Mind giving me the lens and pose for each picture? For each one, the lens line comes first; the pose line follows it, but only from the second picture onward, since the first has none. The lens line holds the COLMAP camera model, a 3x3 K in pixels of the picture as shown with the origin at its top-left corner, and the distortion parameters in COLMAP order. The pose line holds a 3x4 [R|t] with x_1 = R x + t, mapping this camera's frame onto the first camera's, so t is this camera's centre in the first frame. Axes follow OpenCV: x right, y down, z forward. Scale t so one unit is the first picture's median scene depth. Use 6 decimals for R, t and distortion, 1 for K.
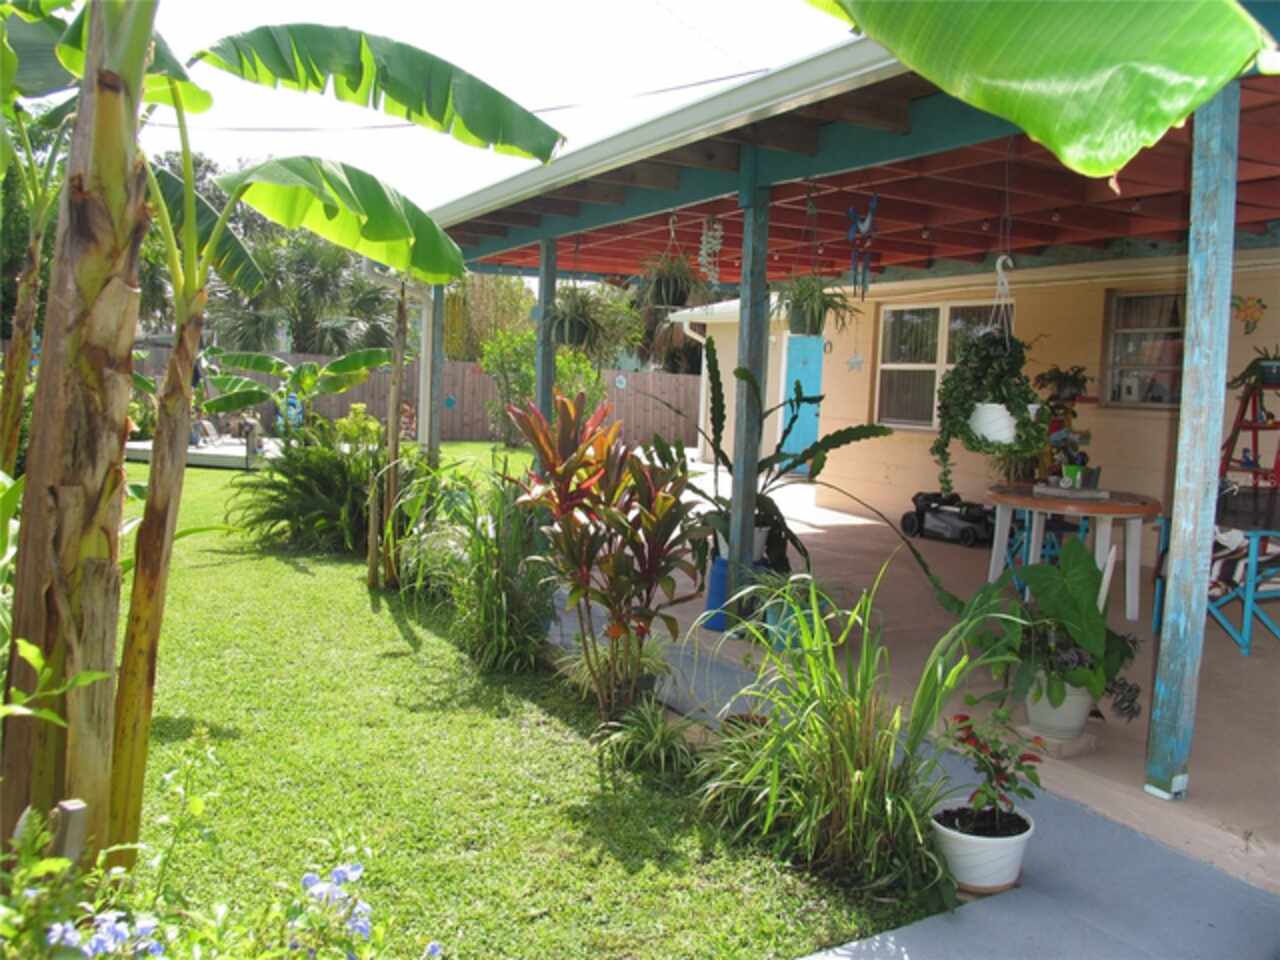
lens RADIAL K [[1082.6, 0, 640.0], [0, 1082.6, 479.1], [0, 0, 1]] dist [-0.147052, 0.117283]
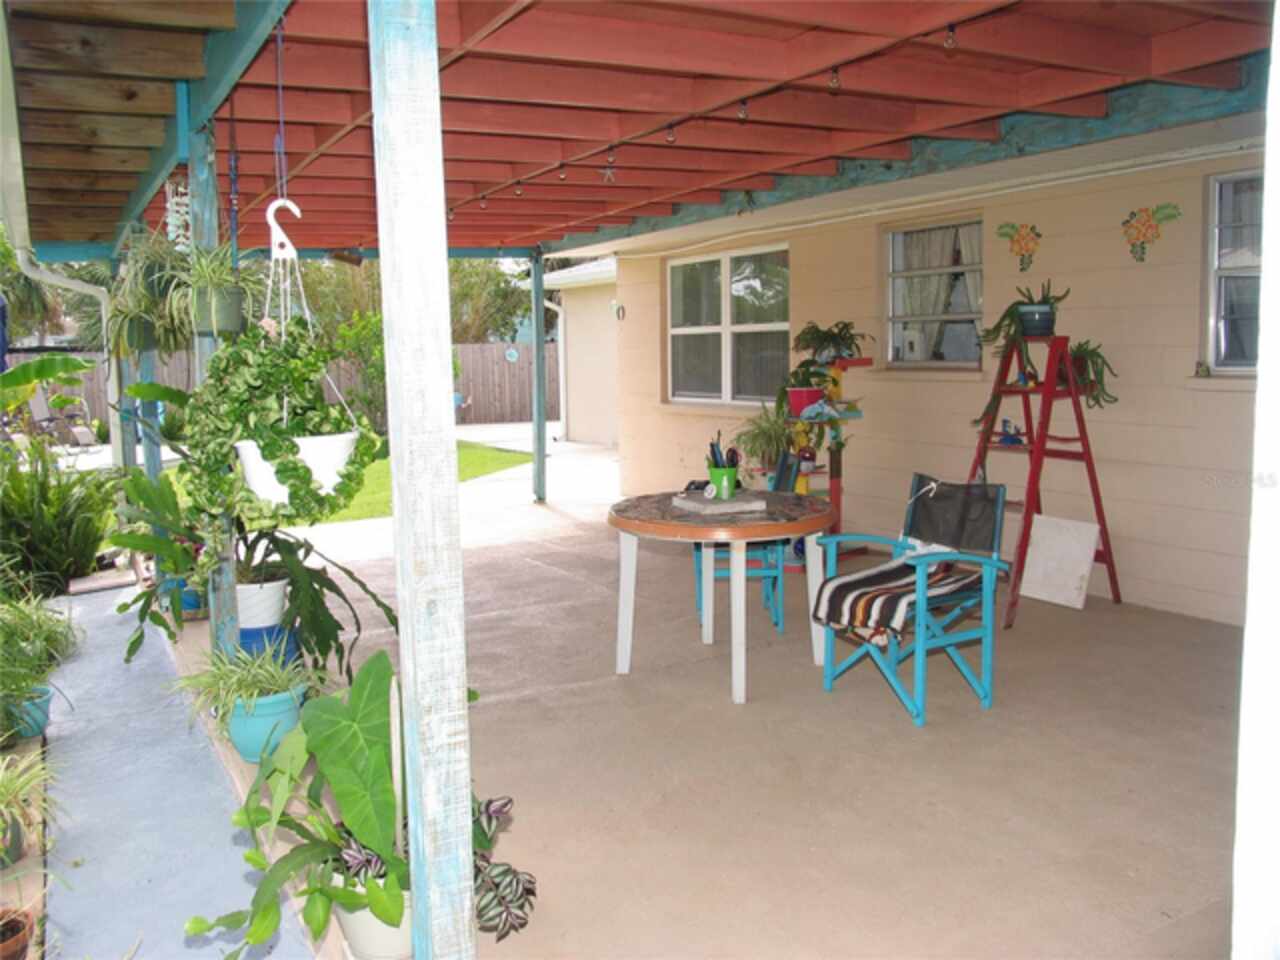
lens RADIAL K [[1082.6, 0, 640.6], [0, 1082.6, 474.9], [0, 0, 1]] dist [-0.147052, 0.117283]
pose [[0.997898, -0.064508, 0.006141, 0.247178], [0.064276, 0.997405, 0.032447, -0.025716], [-0.008218, -0.031984, 0.999455, 0.169096]]
